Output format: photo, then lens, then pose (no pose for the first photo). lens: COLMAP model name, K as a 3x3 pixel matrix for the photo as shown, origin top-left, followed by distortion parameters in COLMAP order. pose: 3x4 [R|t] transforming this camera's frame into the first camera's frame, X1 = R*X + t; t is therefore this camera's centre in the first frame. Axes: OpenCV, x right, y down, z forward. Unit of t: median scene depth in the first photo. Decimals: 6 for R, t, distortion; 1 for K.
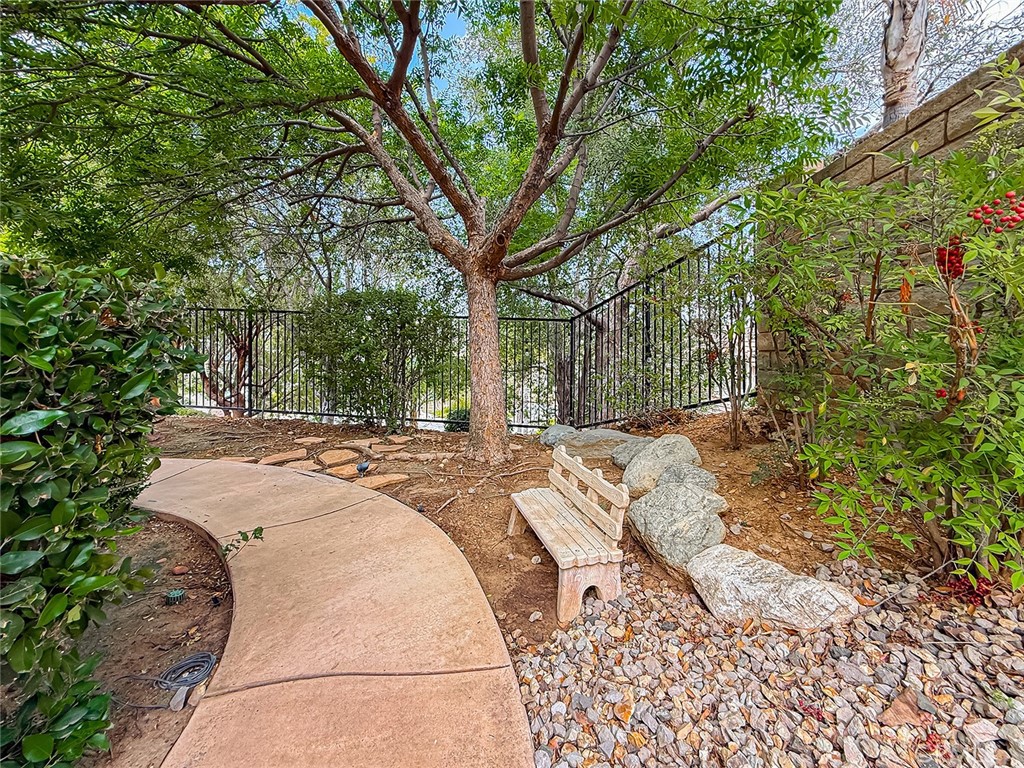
lens RADIAL K [[418.3, 0, 511.2], [0, 418.3, 381.4], [0, 0, 1]] dist [-0.001772, 0.000562]
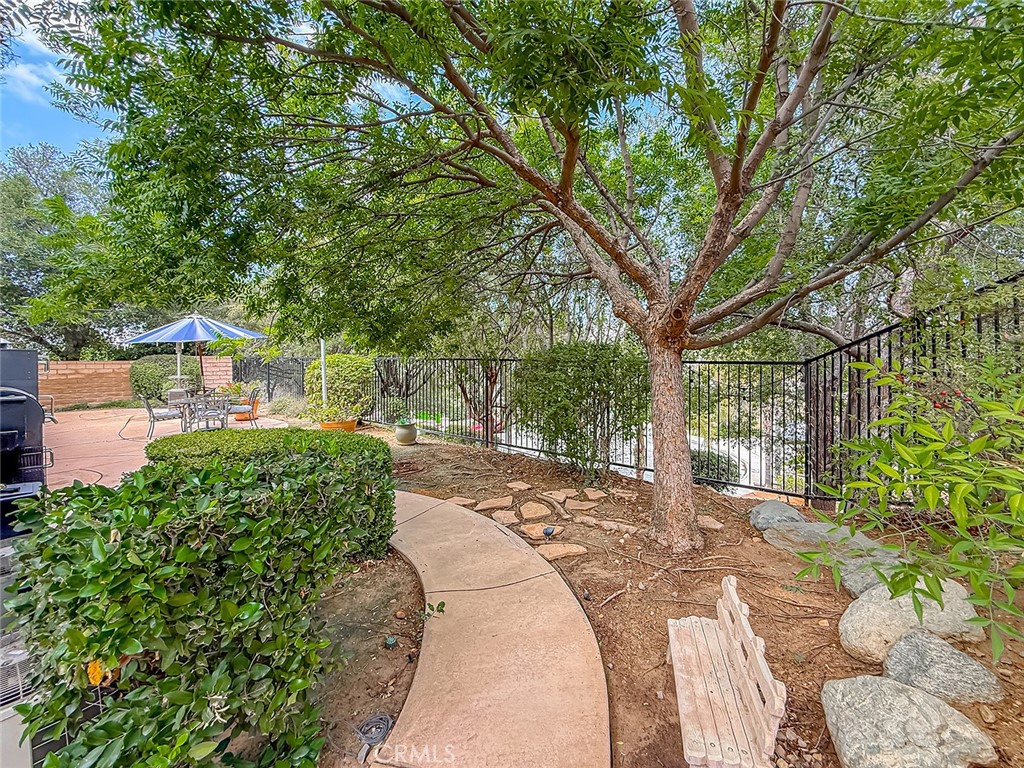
lens RADIAL K [[418.3, 0, 527.1], [0, 418.3, 362.7], [0, 0, 1]] dist [-0.001772, 0.000562]
pose [[0.848318, -0.009565, -0.529401, 0.186536], [0.006581, 0.999950, -0.007523, -0.234876], [0.529446, 0.002898, 0.848339, 0.044827]]
